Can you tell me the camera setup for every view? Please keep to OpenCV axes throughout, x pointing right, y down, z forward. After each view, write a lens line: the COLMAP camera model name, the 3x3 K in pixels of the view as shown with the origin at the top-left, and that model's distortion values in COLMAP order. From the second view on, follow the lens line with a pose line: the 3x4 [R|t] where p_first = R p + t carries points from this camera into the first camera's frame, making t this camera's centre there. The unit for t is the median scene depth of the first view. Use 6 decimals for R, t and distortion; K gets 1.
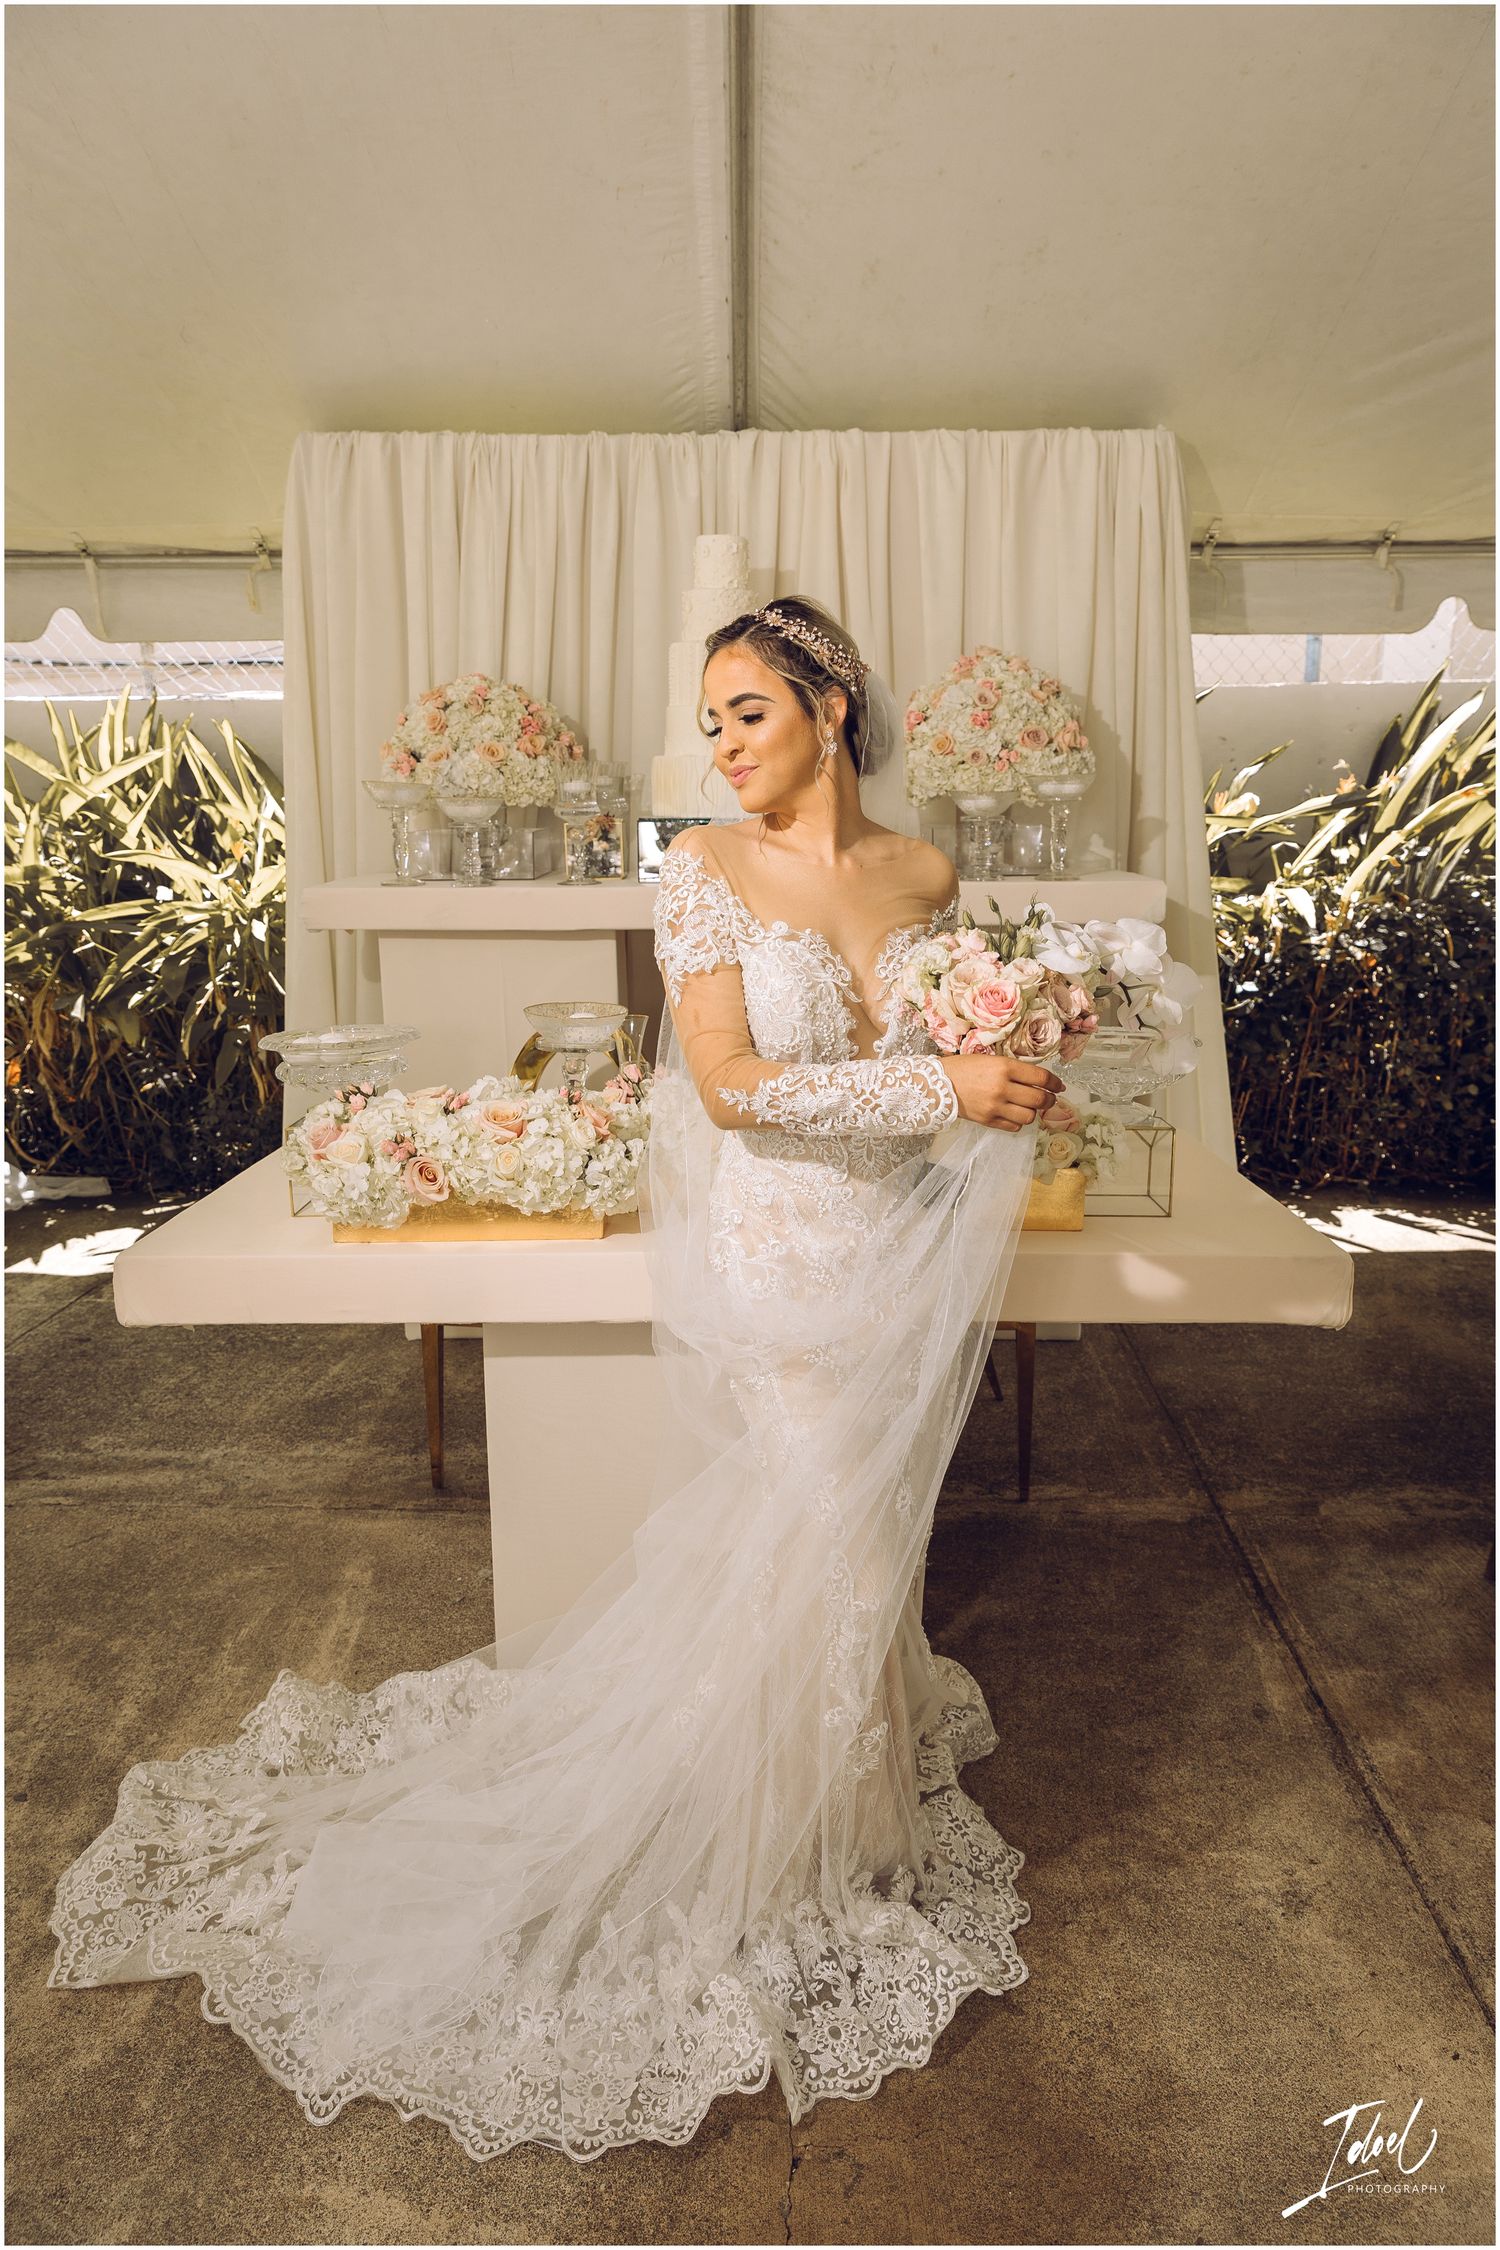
lens RADIAL K [[1484.9, 0, 756.1], [0, 1484.9, 1117.2], [0, 0, 1]] dist [0.006664, 0.000274]
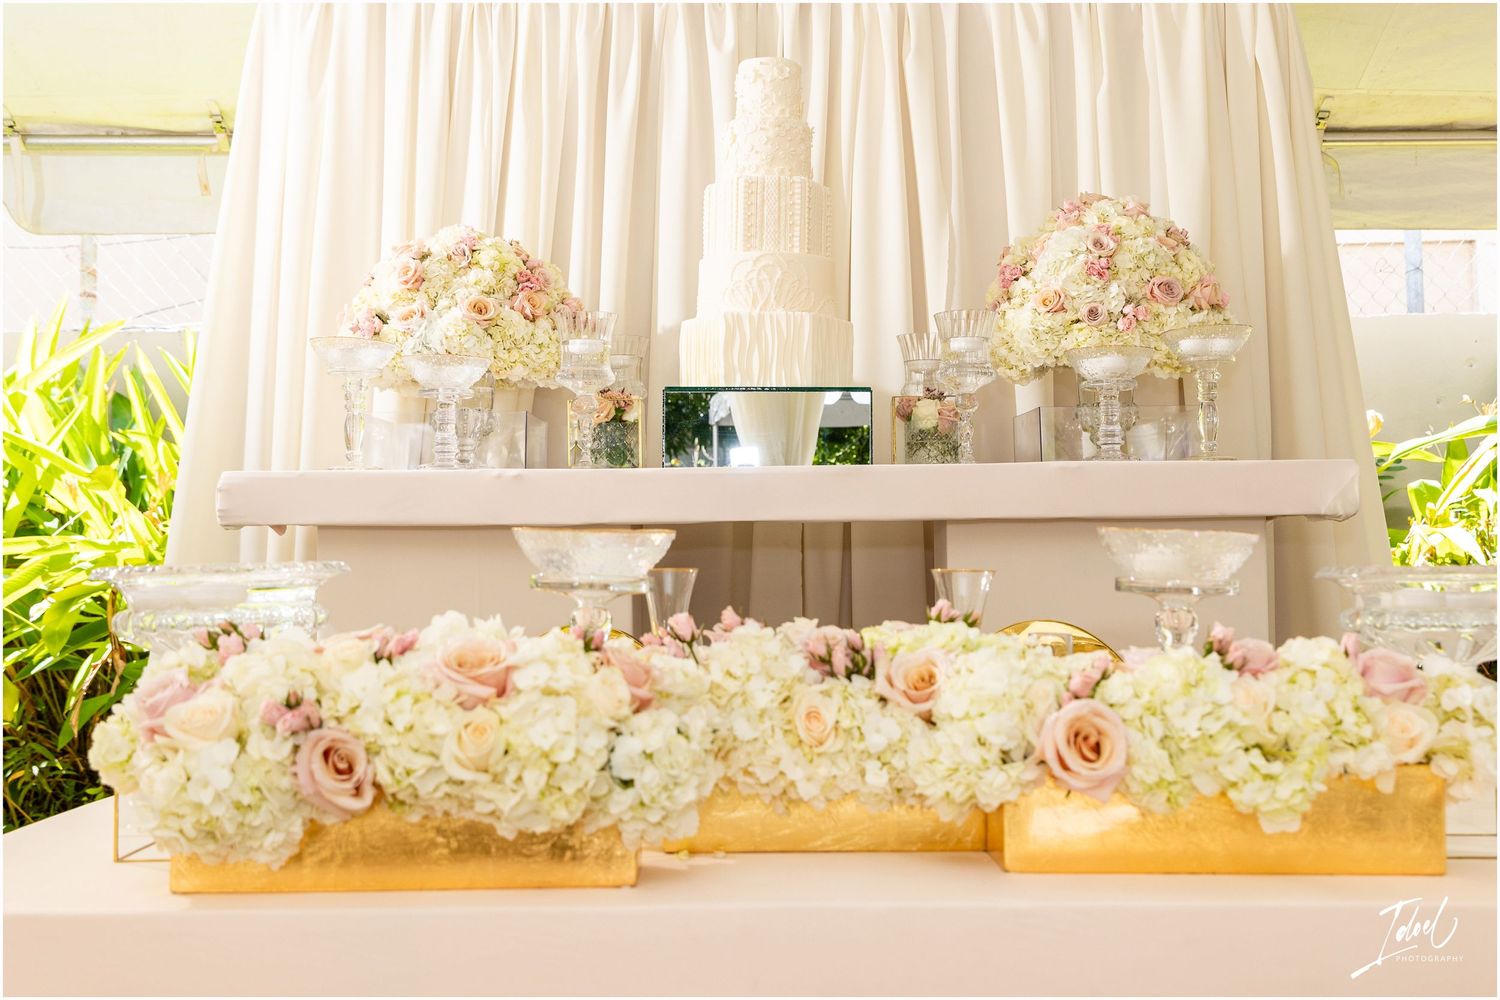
lens RADIAL K [[1570.6, 0, 765.0], [0, 1570.6, 455.9], [0, 0, 1]] dist [0.001590, -0.004771]
pose [[0.999939, 0.000772, 0.011001, -0.034664], [0.002133, 0.965180, -0.261579, 0.046638], [-0.010820, 0.261587, 0.965119, 0.210720]]
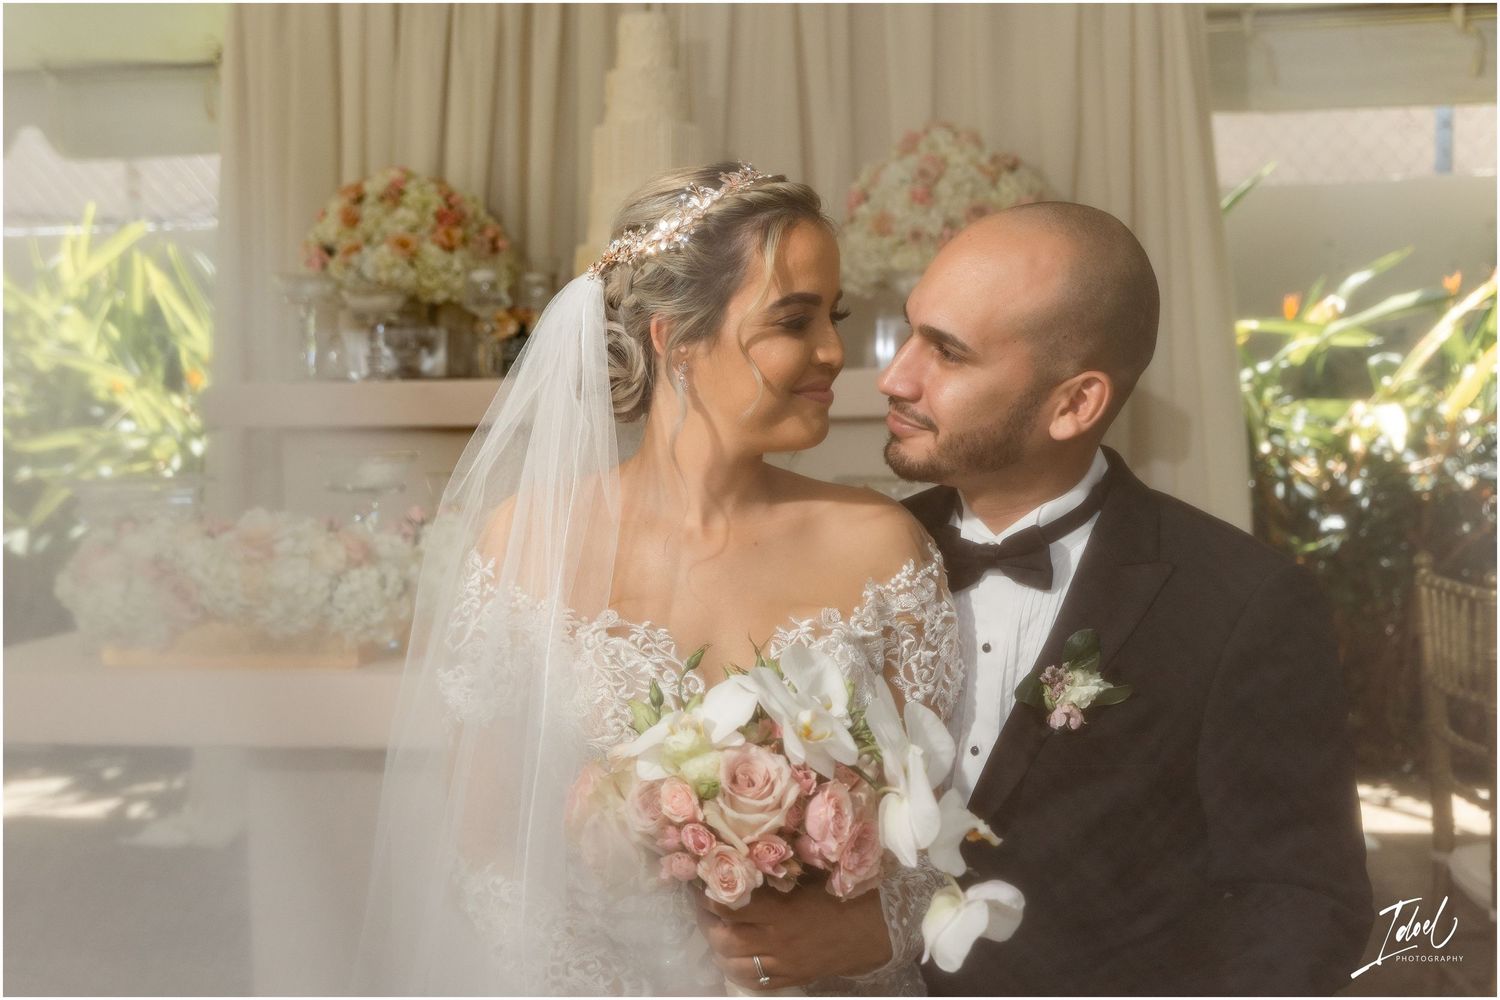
lens RADIAL K [[1879.5, 0, 685.2], [0, 1879.5, 606.7], [0, 0, 1]] dist [-0.023534, 0.039481]
pose [[0.988565, 0.005220, -0.150703, 0.177637], [-0.019484, 0.995444, -0.093334, 0.090282], [0.149529, 0.095203, 0.984163, -0.125733]]
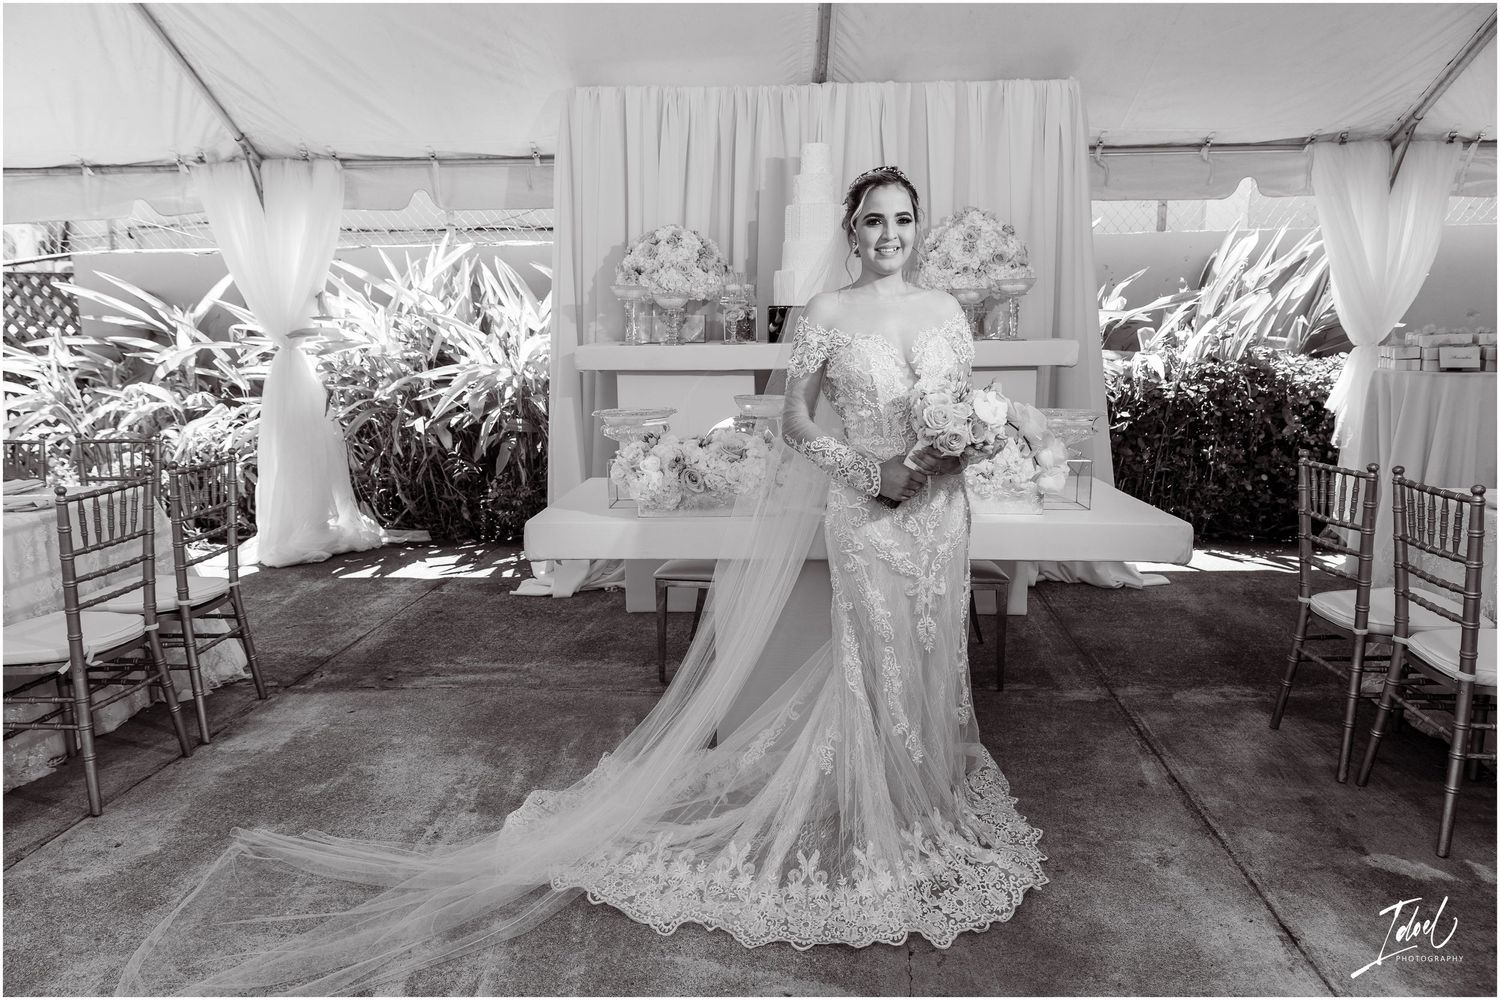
lens RADIAL K [[988.9, 0, 748.6], [0, 988.9, 503.6], [0, 0, 1]] dist [0.005801, -0.001946]
pose [[0.999367, 0.003296, -0.035415, -0.058893], [-0.004295, 0.999594, -0.028183, 0.058863], [0.035308, 0.028317, 0.998975, -0.137583]]
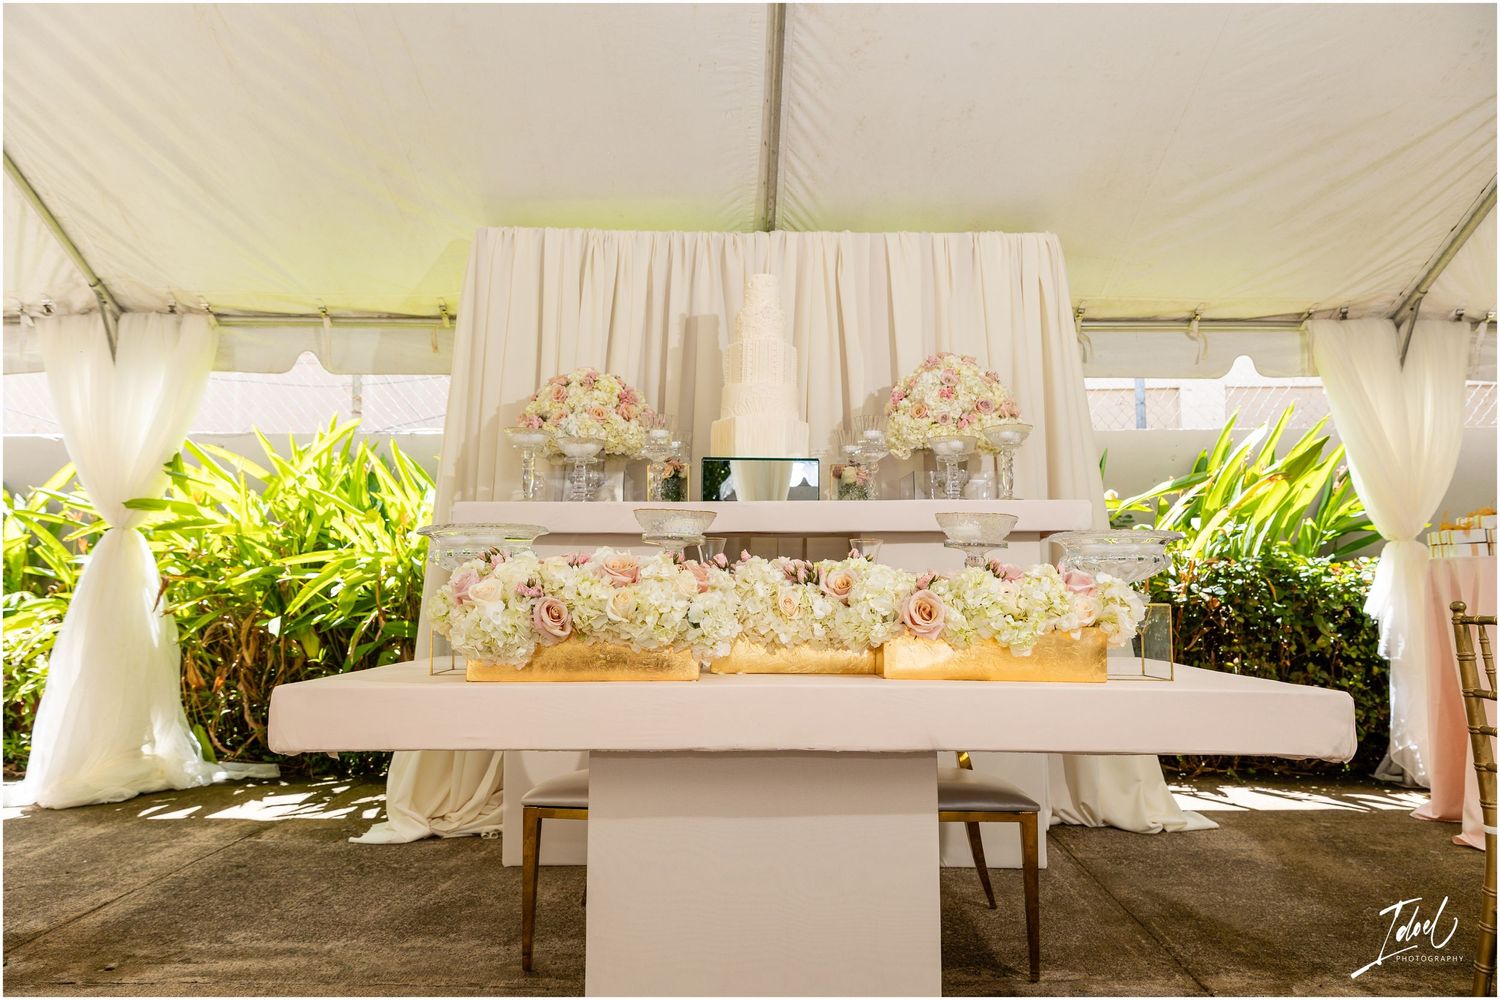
lens RADIAL K [[988.4, 0, 751.0], [0, 988.4, 500.8], [0, 0, 1]] dist [0.002415, 0.000678]
pose [[0.999913, 0.009228, 0.009437, -0.041284], [-0.006123, 0.957695, -0.287720, 0.098219], [-0.011693, 0.287637, 0.957668, 0.127437]]
